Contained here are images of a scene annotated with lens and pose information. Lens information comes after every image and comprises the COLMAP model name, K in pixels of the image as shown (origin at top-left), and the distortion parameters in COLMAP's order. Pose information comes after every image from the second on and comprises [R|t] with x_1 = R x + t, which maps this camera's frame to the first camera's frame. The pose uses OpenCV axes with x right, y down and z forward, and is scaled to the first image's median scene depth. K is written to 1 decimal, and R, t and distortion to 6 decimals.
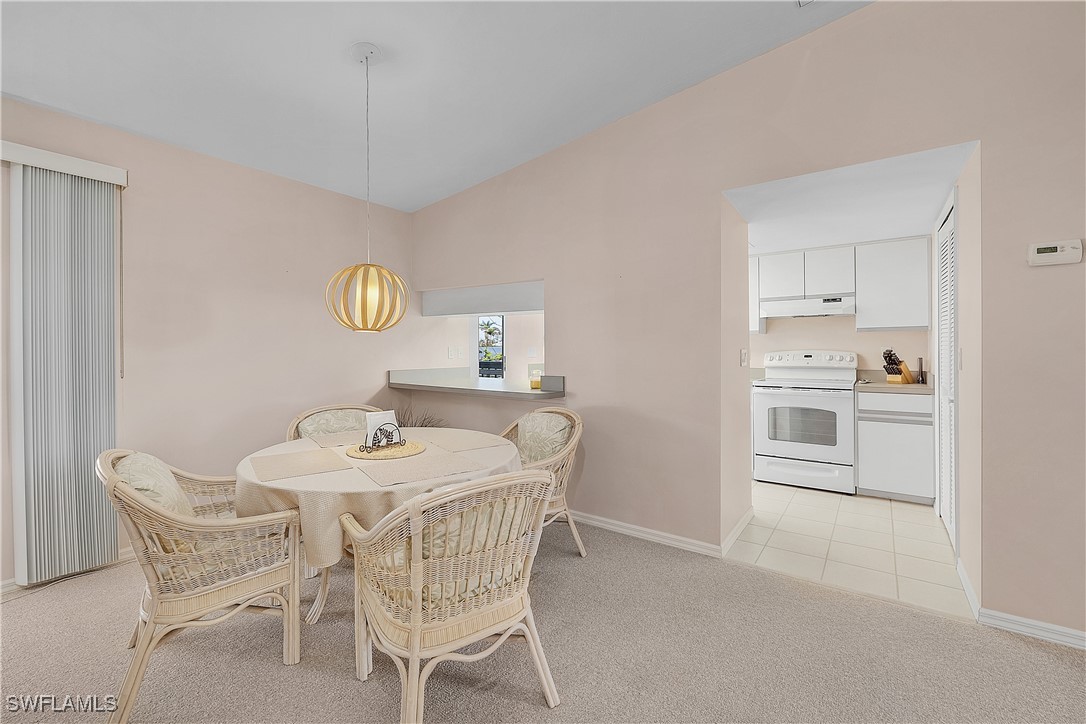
lens RADIAL K [[463.6, 0, 539.9], [0, 463.6, 355.2], [0, 0, 1]] dist [-0.001948, 0.000033]
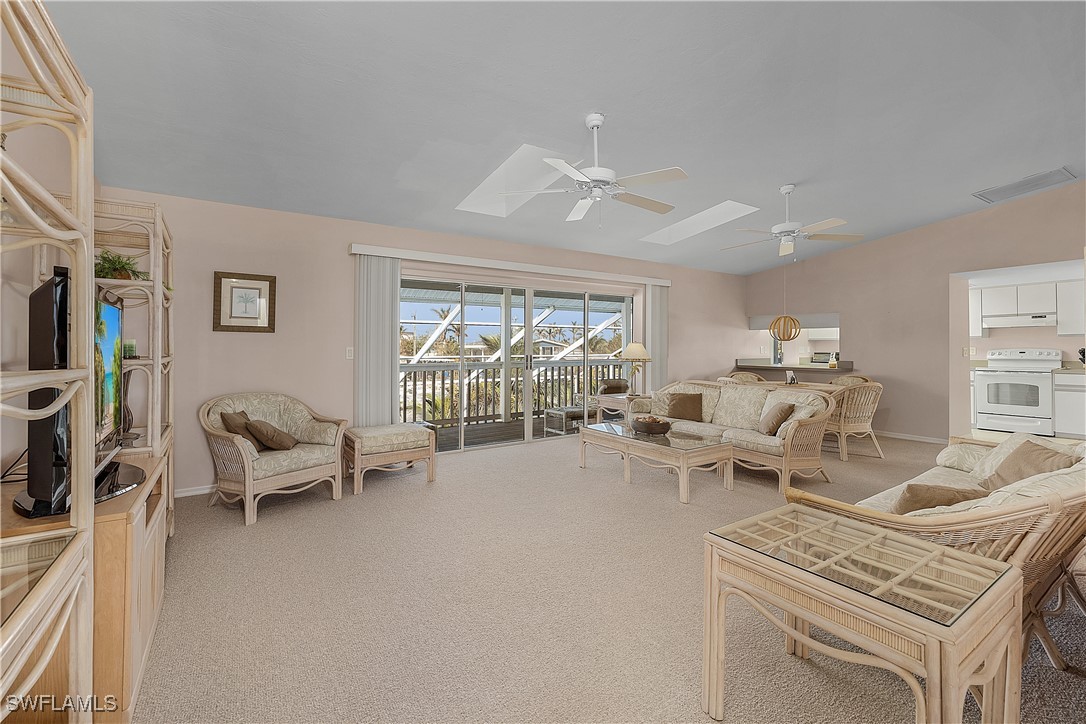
lens RADIAL K [[463.6, 0, 519.8], [0, 463.6, 346.0], [0, 0, 1]] dist [-0.001948, 0.000033]
pose [[0.921813, -0.004215, -0.387612, -0.408755], [-0.002124, 0.999871, -0.015922, 0.009813], [0.387629, 0.015501, 0.921685, -1.184970]]
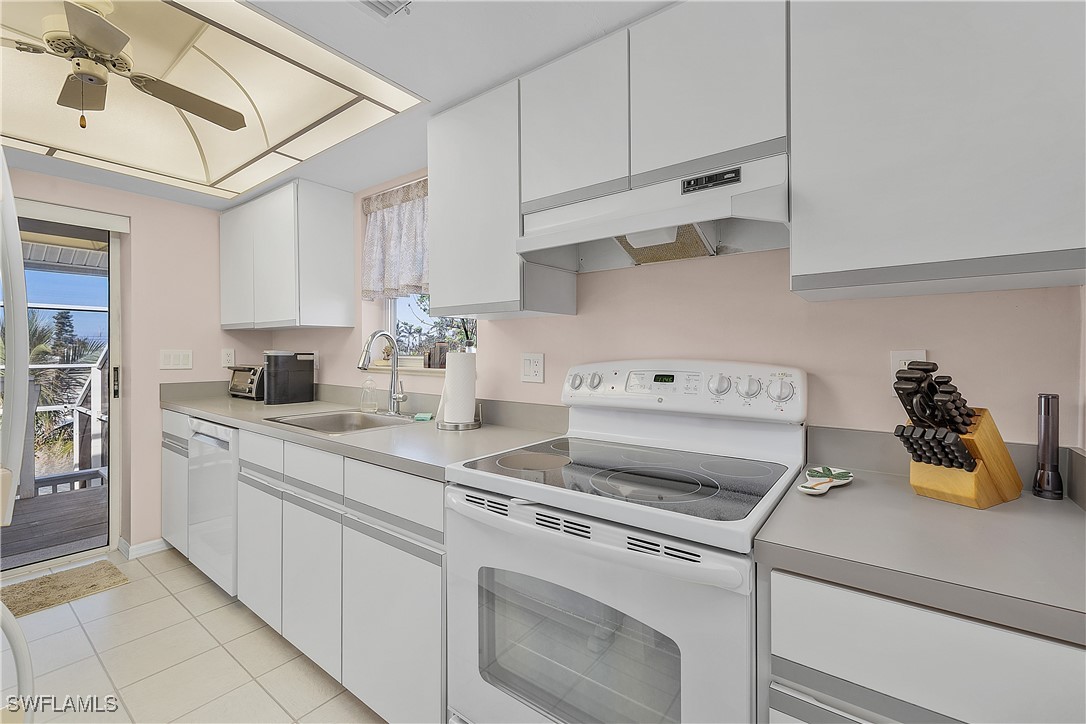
lens RADIAL K [[463.6, 0, 543.6], [0, 463.6, 360.5], [0, 0, 1]] dist [-0.001948, 0.000033]
pose [[0.999823, 0.000507, -0.018823, 0.546602], [-0.000355, 0.999967, 0.008075, -0.013399], [0.018827, -0.008067, 0.999790, 0.734875]]
